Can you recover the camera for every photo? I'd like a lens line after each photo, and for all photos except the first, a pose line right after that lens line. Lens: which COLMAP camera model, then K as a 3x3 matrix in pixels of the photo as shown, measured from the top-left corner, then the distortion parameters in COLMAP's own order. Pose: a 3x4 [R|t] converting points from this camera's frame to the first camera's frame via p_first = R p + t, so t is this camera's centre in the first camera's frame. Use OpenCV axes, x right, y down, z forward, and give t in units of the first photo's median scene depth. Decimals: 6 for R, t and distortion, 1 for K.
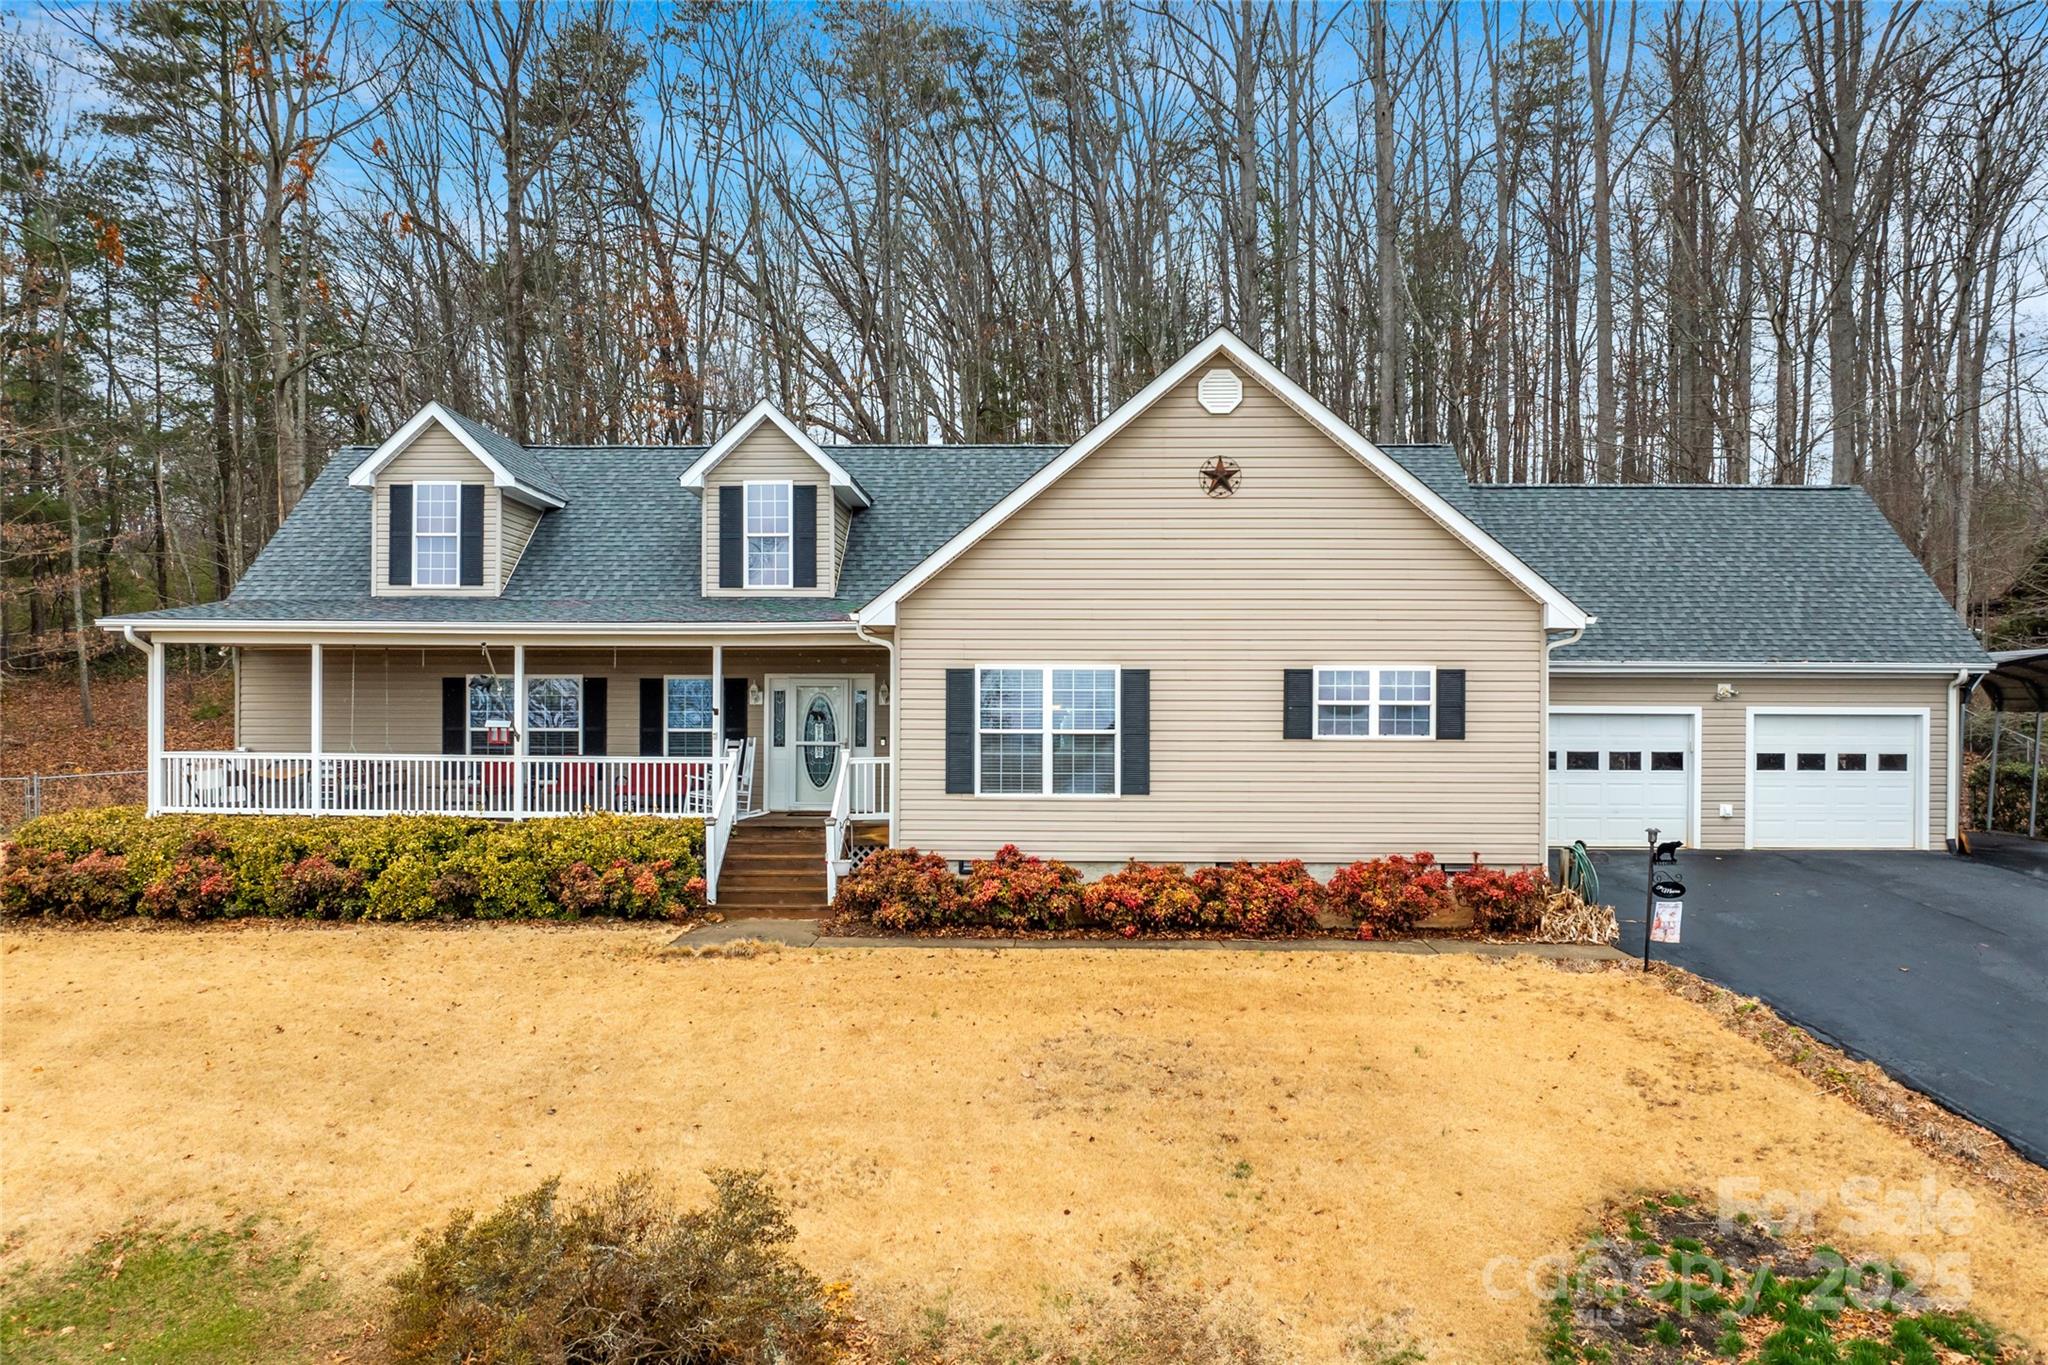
lens RADIAL K [[1422.2, 0, 1024.1], [0, 1422.2, 627.0], [0, 0, 1]] dist [-0.007694, -0.003316]
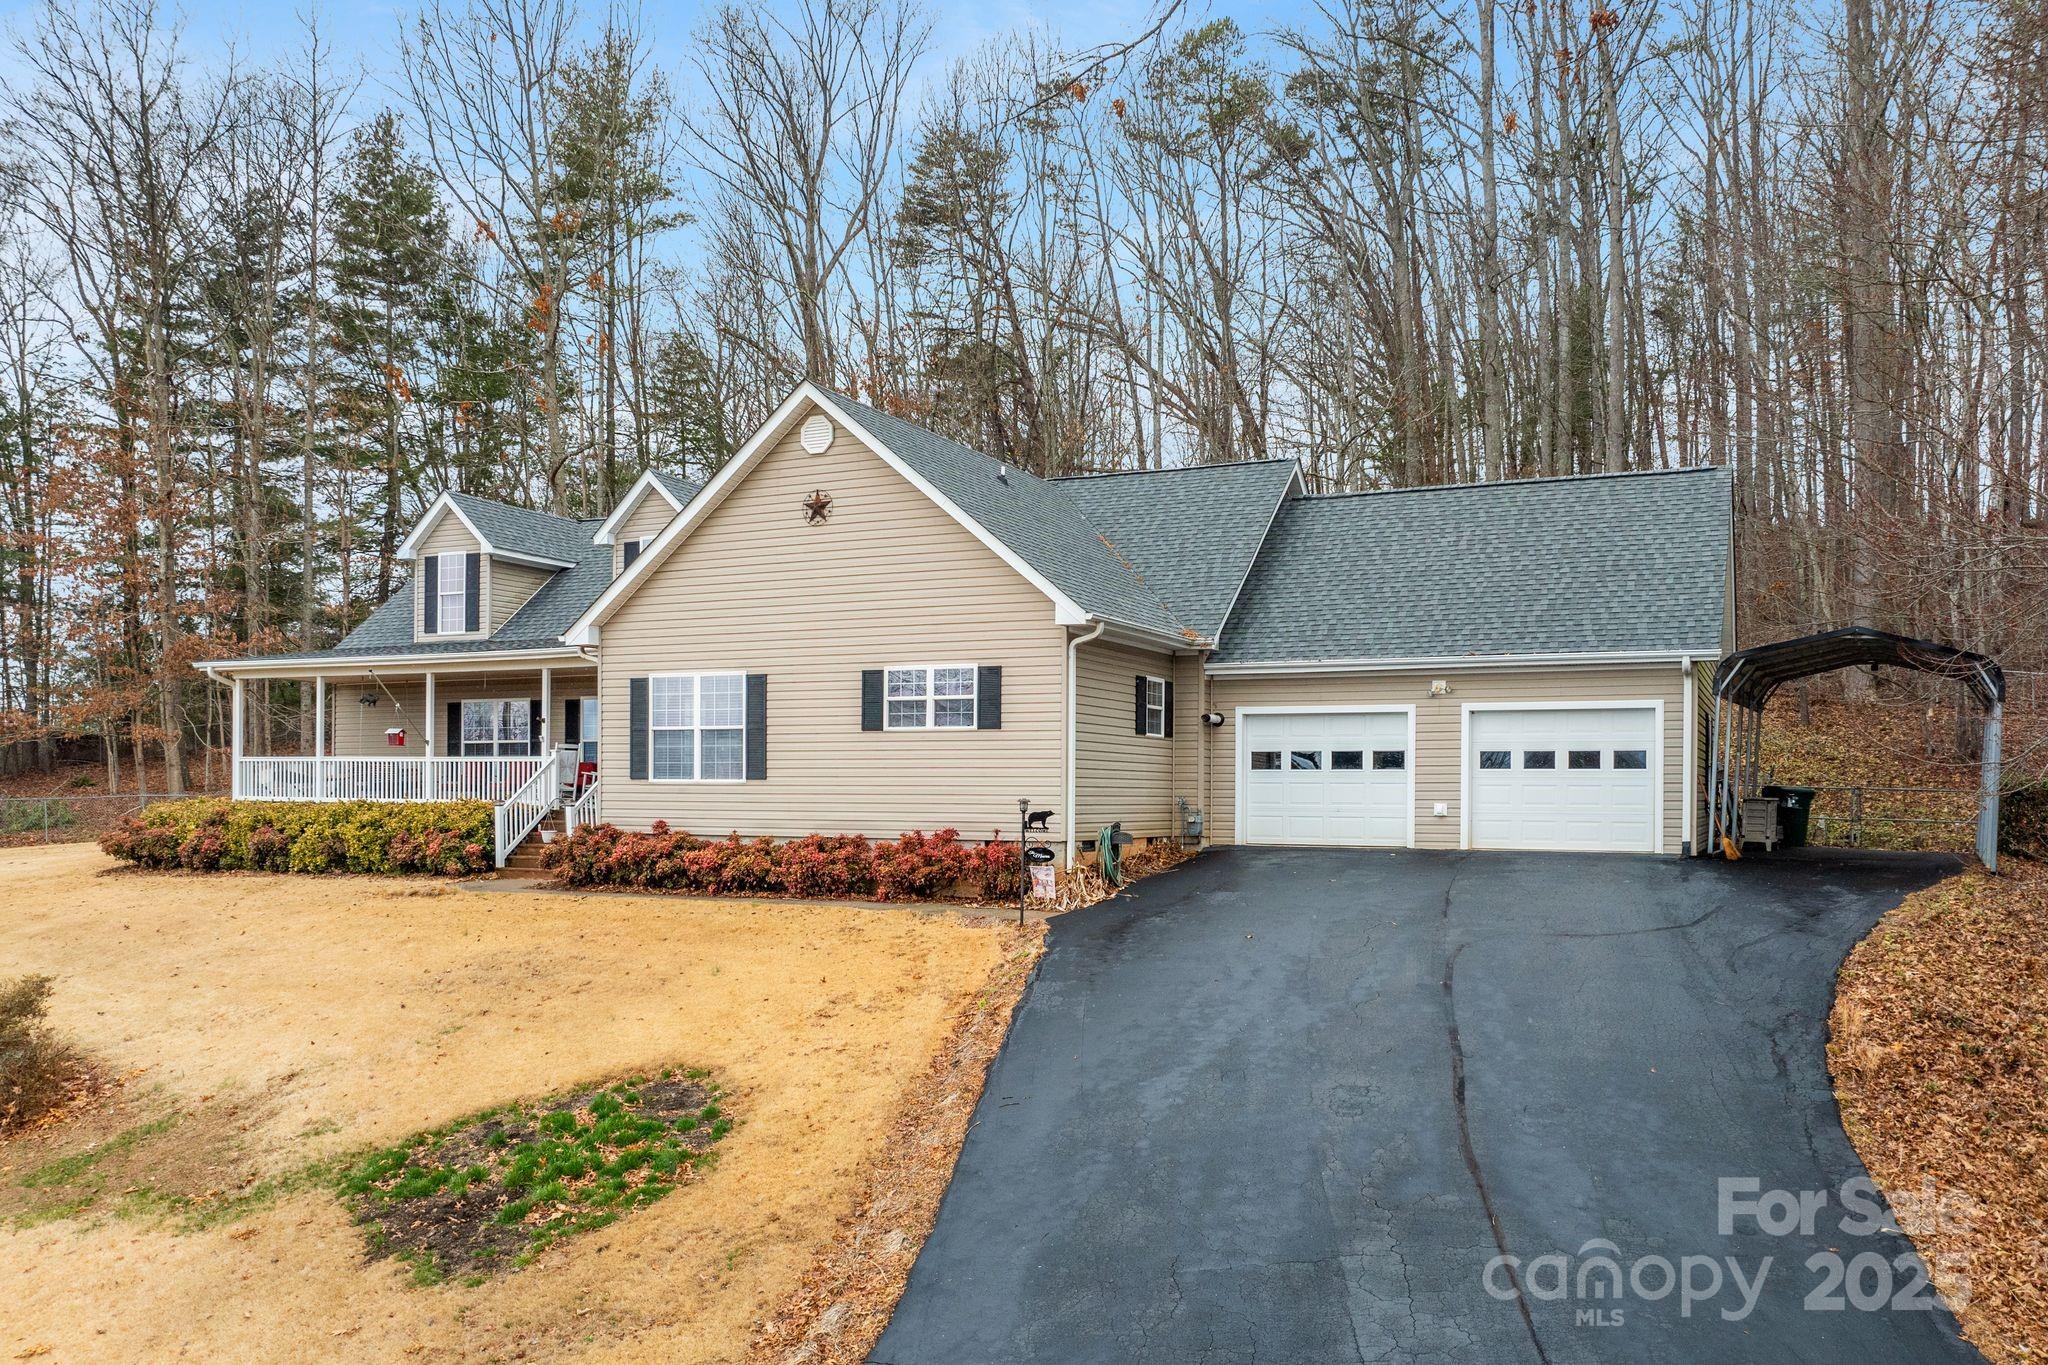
lens RADIAL K [[1430.7, 0, 1024.0], [0, 1430.7, 682.5], [0, 0, 1]] dist [0.003180, 0.001174]
pose [[0.928183, -0.025815, -0.371229, 0.726281], [0.025568, 0.999657, -0.005587, 0.048580], [0.371246, -0.004306, 0.928525, -0.028377]]
